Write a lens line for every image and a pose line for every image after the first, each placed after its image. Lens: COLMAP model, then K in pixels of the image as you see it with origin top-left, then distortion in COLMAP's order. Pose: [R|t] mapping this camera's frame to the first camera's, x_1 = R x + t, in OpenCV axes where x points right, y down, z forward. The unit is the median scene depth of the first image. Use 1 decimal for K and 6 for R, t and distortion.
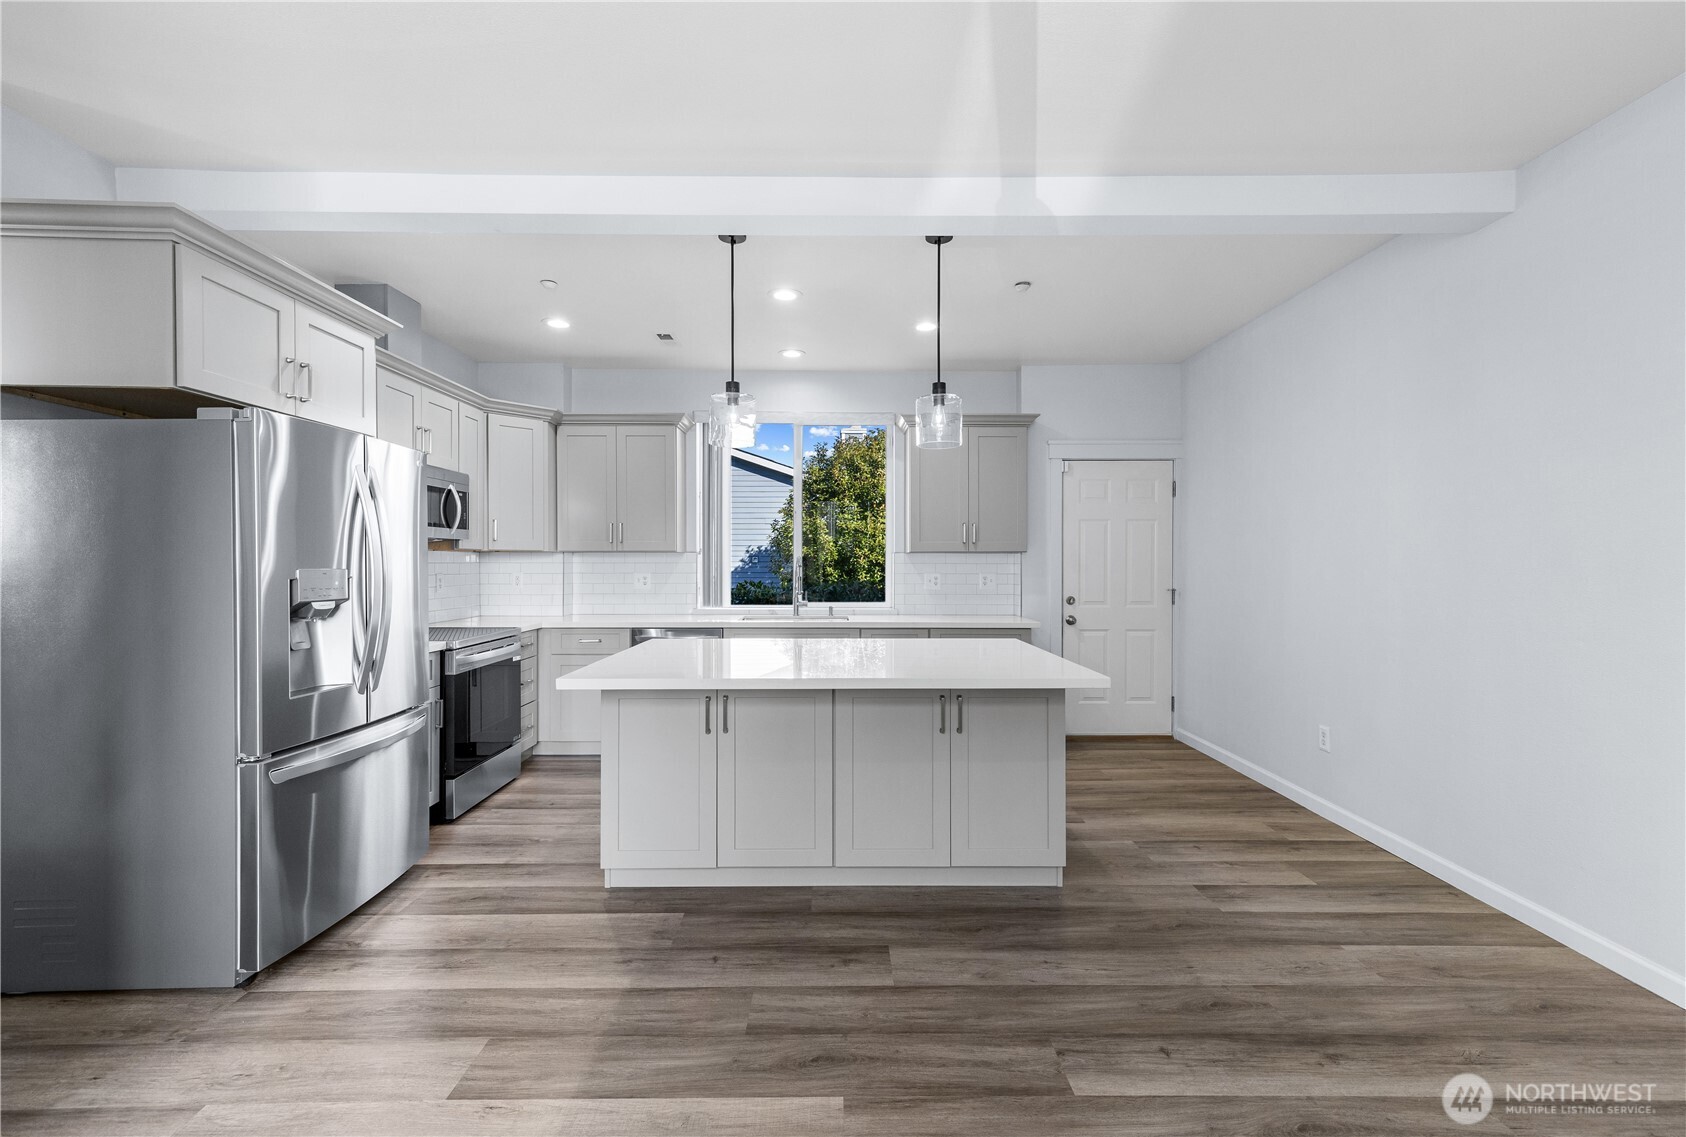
lens RADIAL K [[728.9, 0, 838.7], [0, 728.9, 566.1], [0, 0, 1]] dist [0.017483, 0.000361]
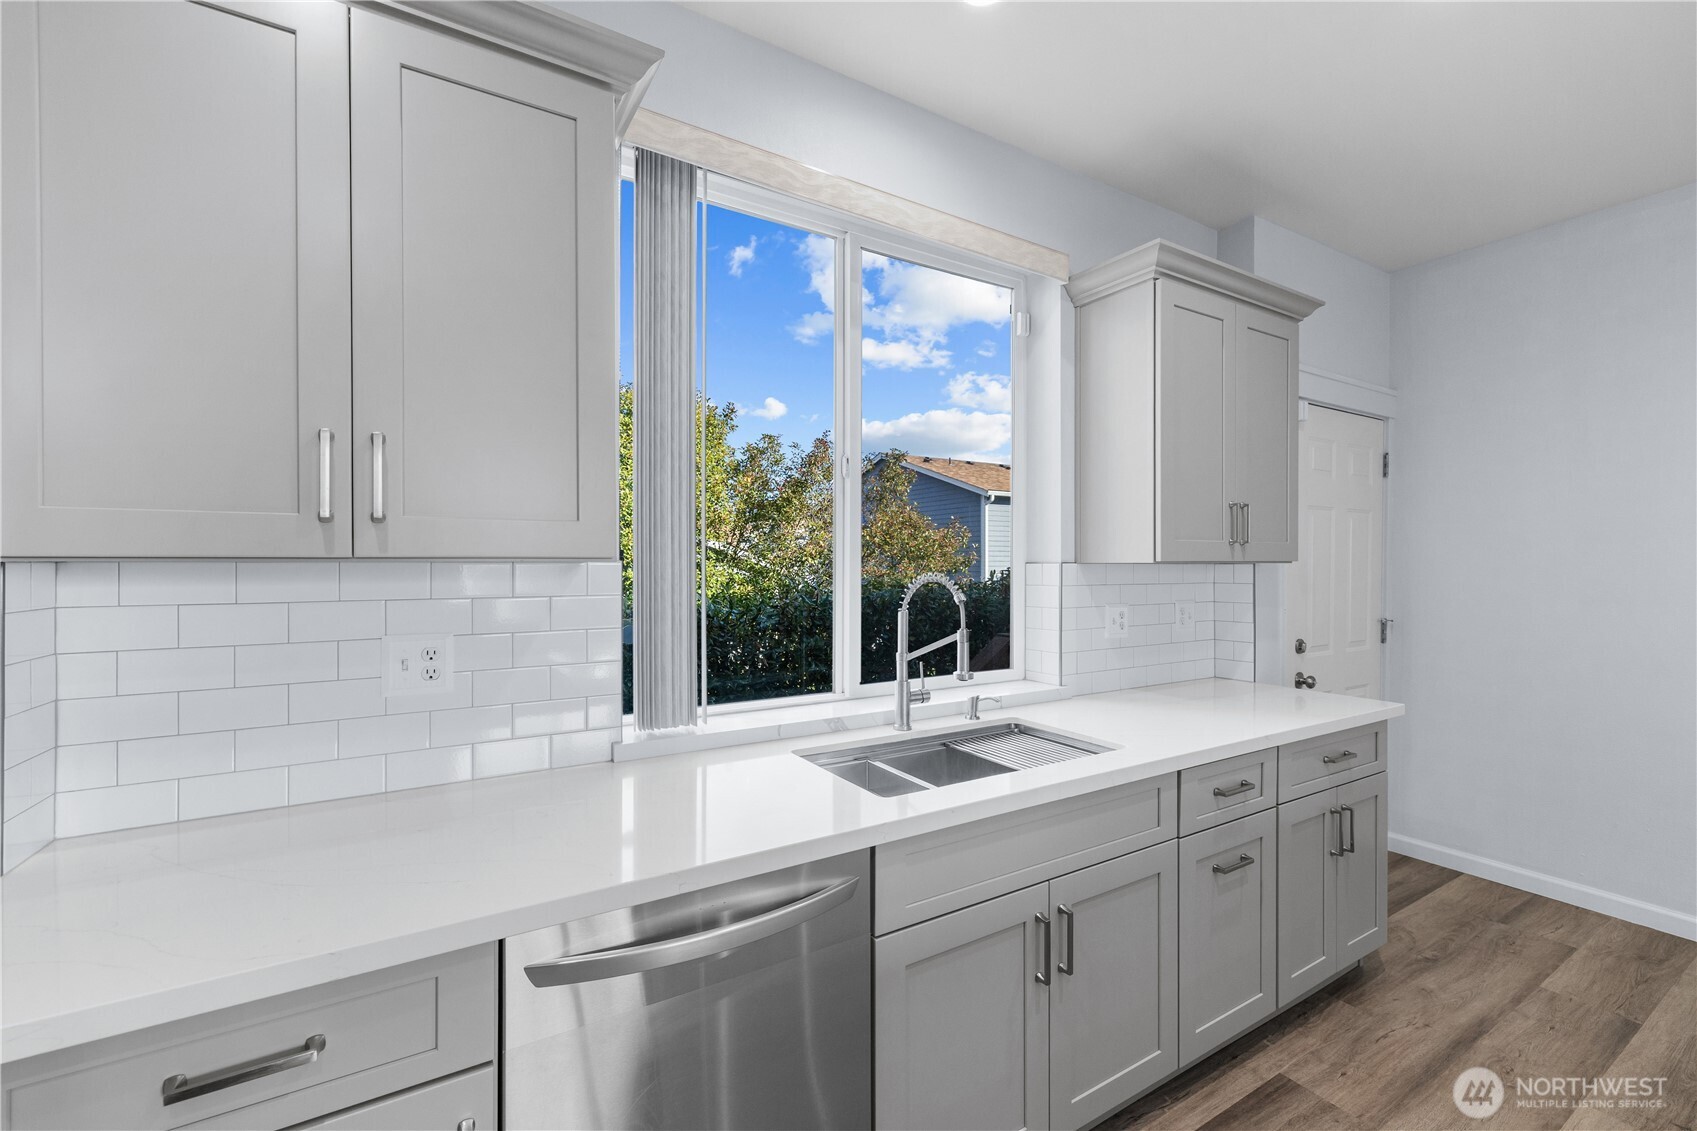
lens RADIAL K [[718.8, 0, 864.9], [0, 718.8, 573.7], [0, 0, 1]] dist [0.002846, -0.000453]
pose [[0.851199, -0.004630, 0.524823, -0.492988], [-0.001624, 0.999933, 0.011457, -0.029263], [-0.524841, -0.010604, 0.851134, 1.275785]]
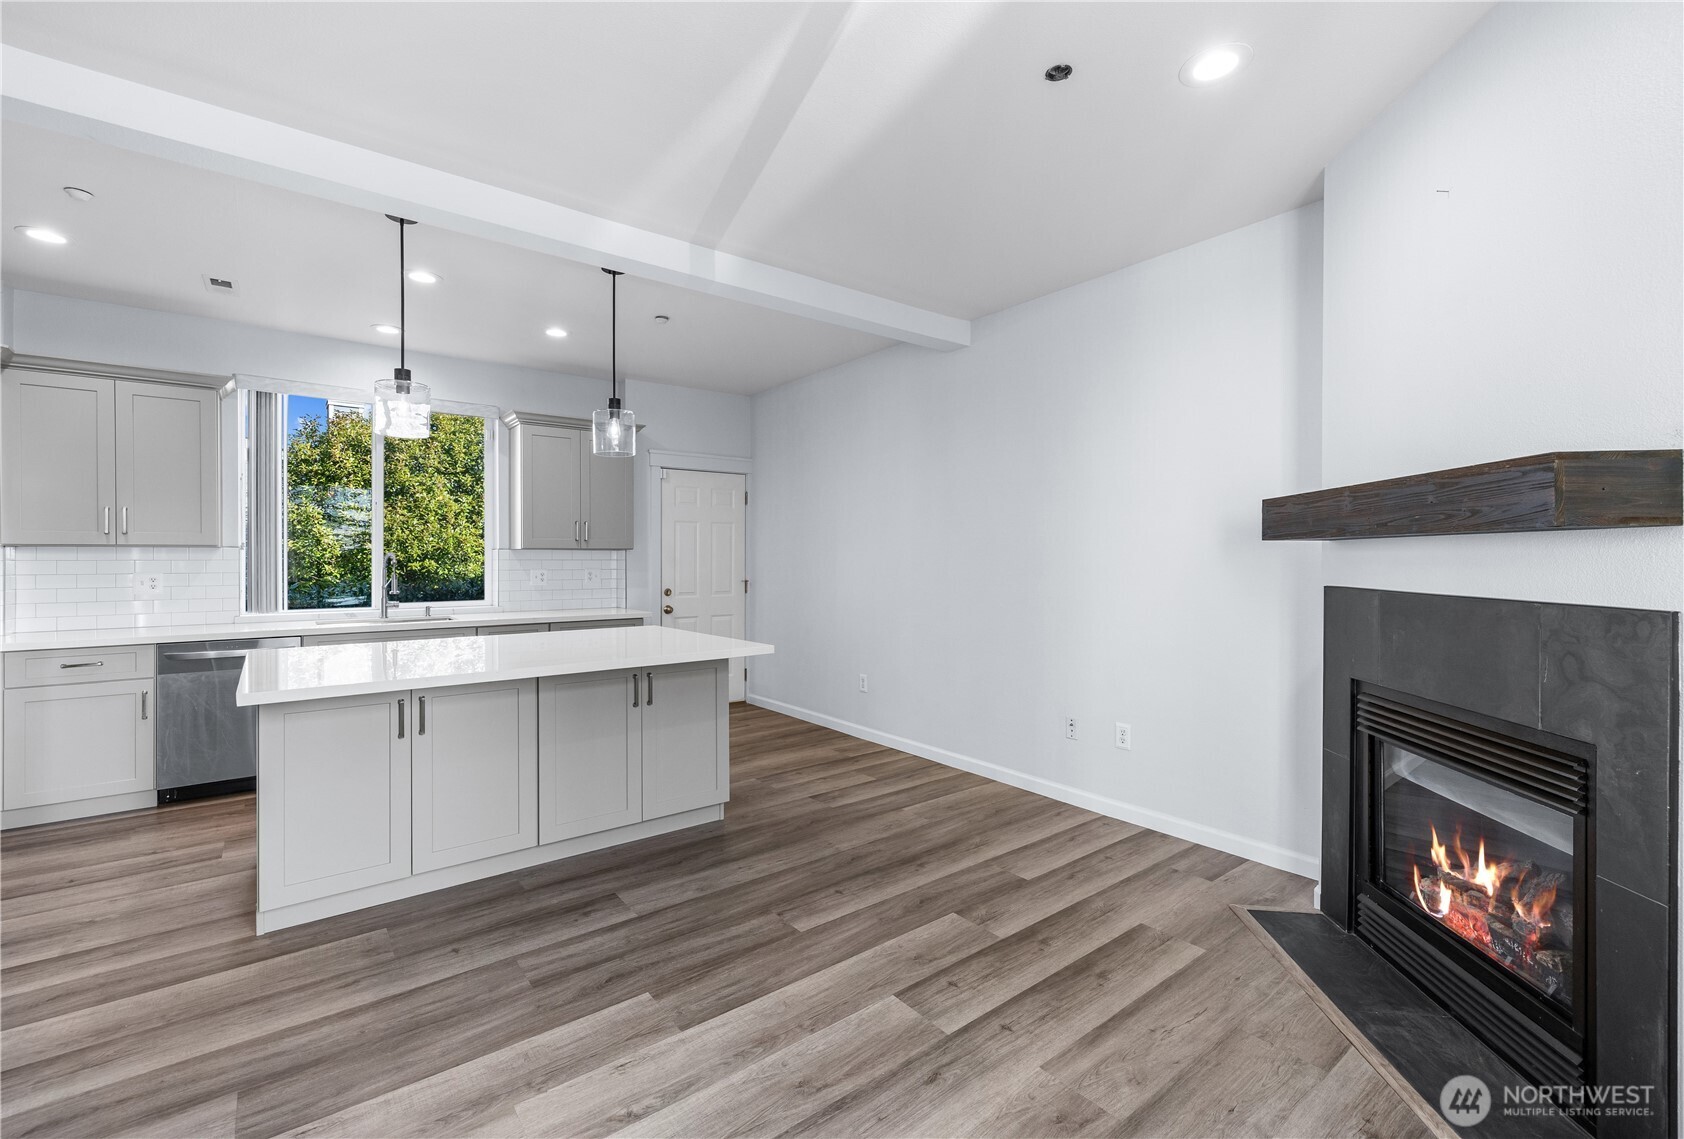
lens RADIAL K [[728.0, 0, 829.9], [0, 728.0, 561.9], [0, 0, 1]] dist [0.017483, 0.000361]
pose [[0.799068, -0.004324, 0.601225, -0.295282], [0.004834, 0.999988, 0.000767, 0.000590], [-0.601221, 0.002293, 0.799080, -0.101605]]
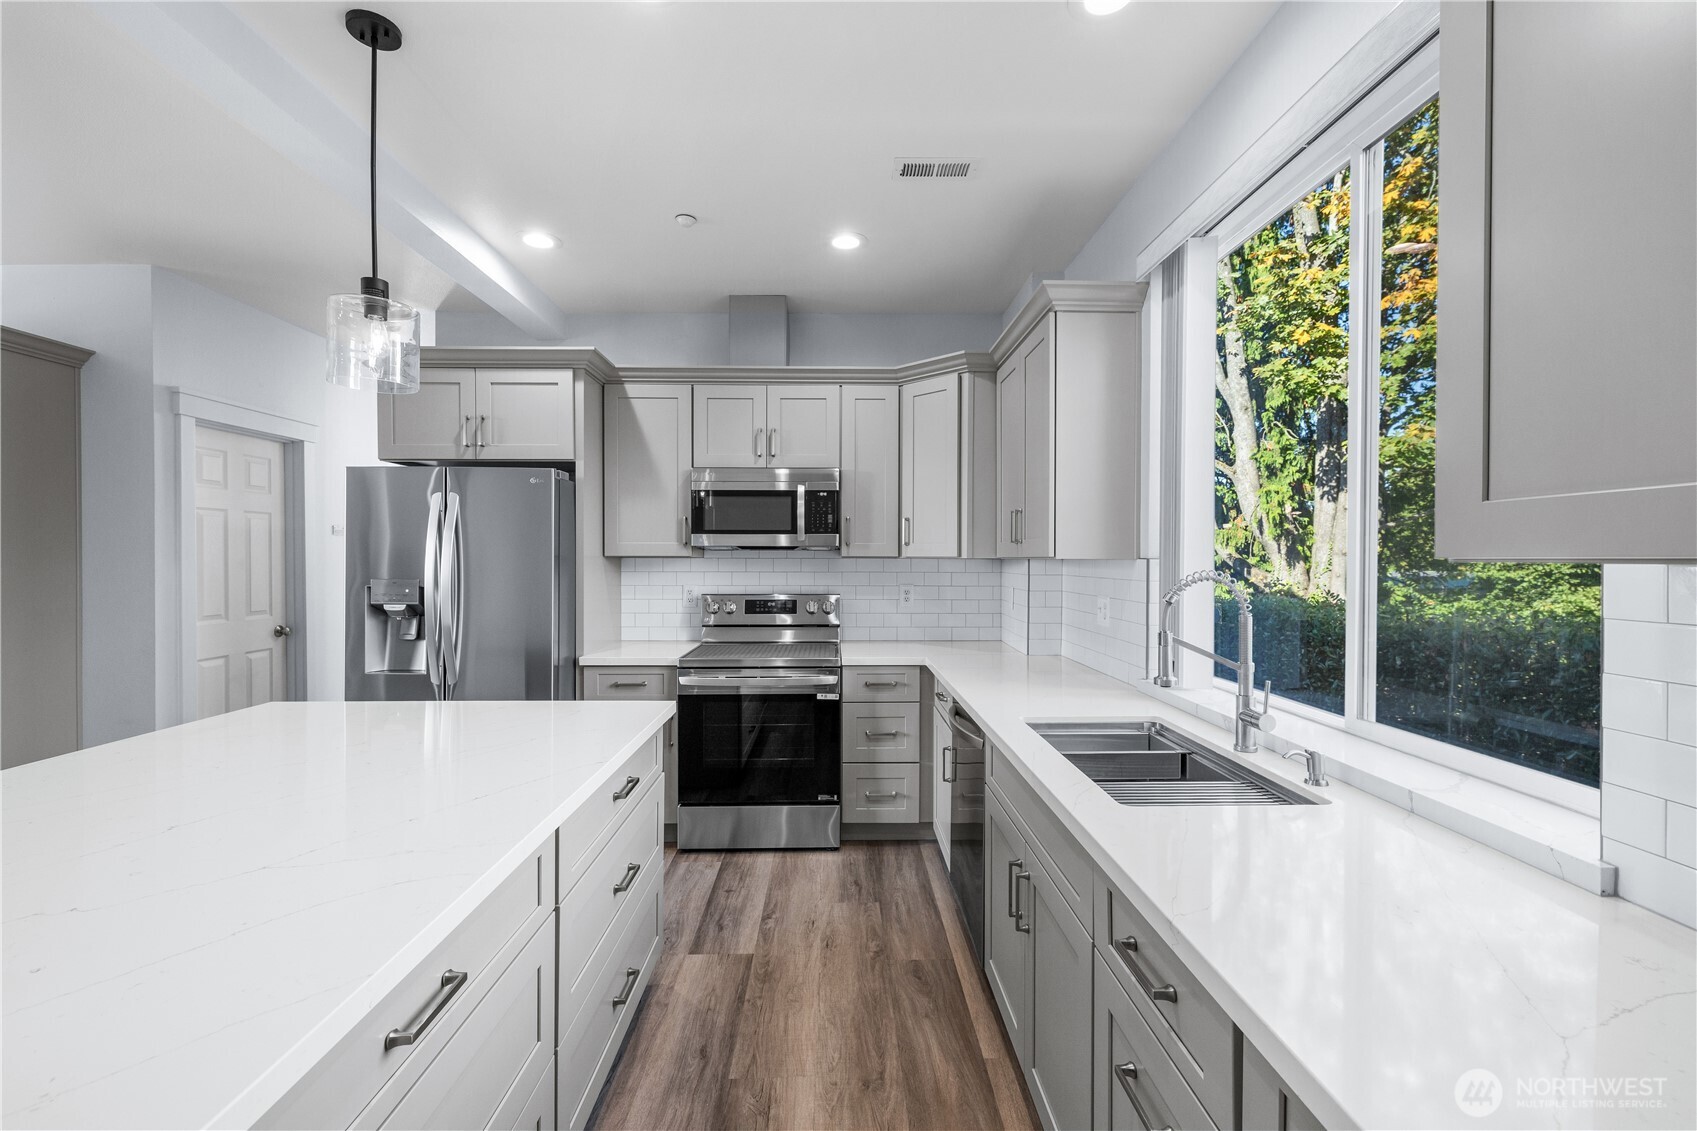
lens RADIAL K [[718.8, 0, 858.7], [0, 718.8, 563.3], [0, 0, 1]] dist [0.002846, -0.000453]
pose [[0.020222, 0.005812, -0.999779, 0.481790], [-0.005419, 0.999969, 0.005704, -0.030447], [0.999781, 0.005302, 0.020253, 1.487560]]
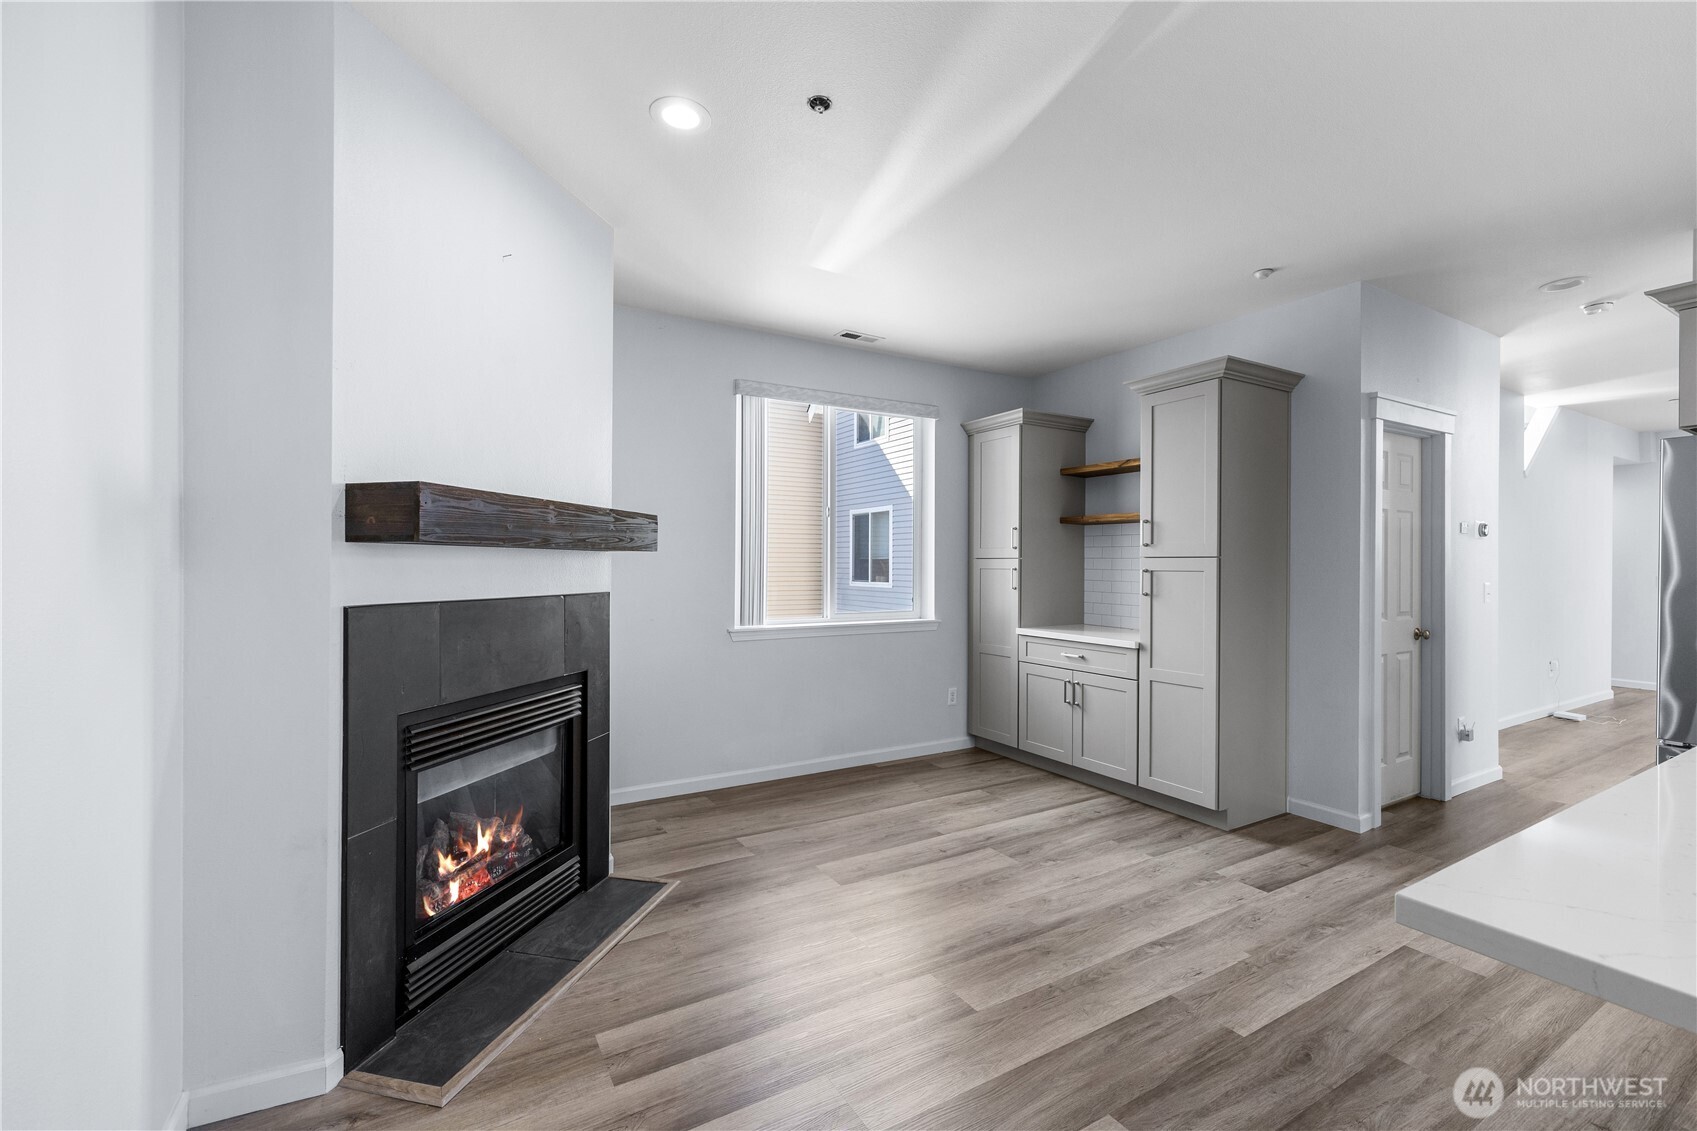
lens RADIAL K [[718.8, 0, 840.1], [0, 718.8, 567.4], [0, 0, 1]] dist [0.002846, -0.000453]
pose [[-0.868506, -0.004597, -0.495657, 0.678054], [-0.008958, 0.999939, 0.006423, -0.007394], [0.495598, 0.010019, -0.868494, 1.007741]]
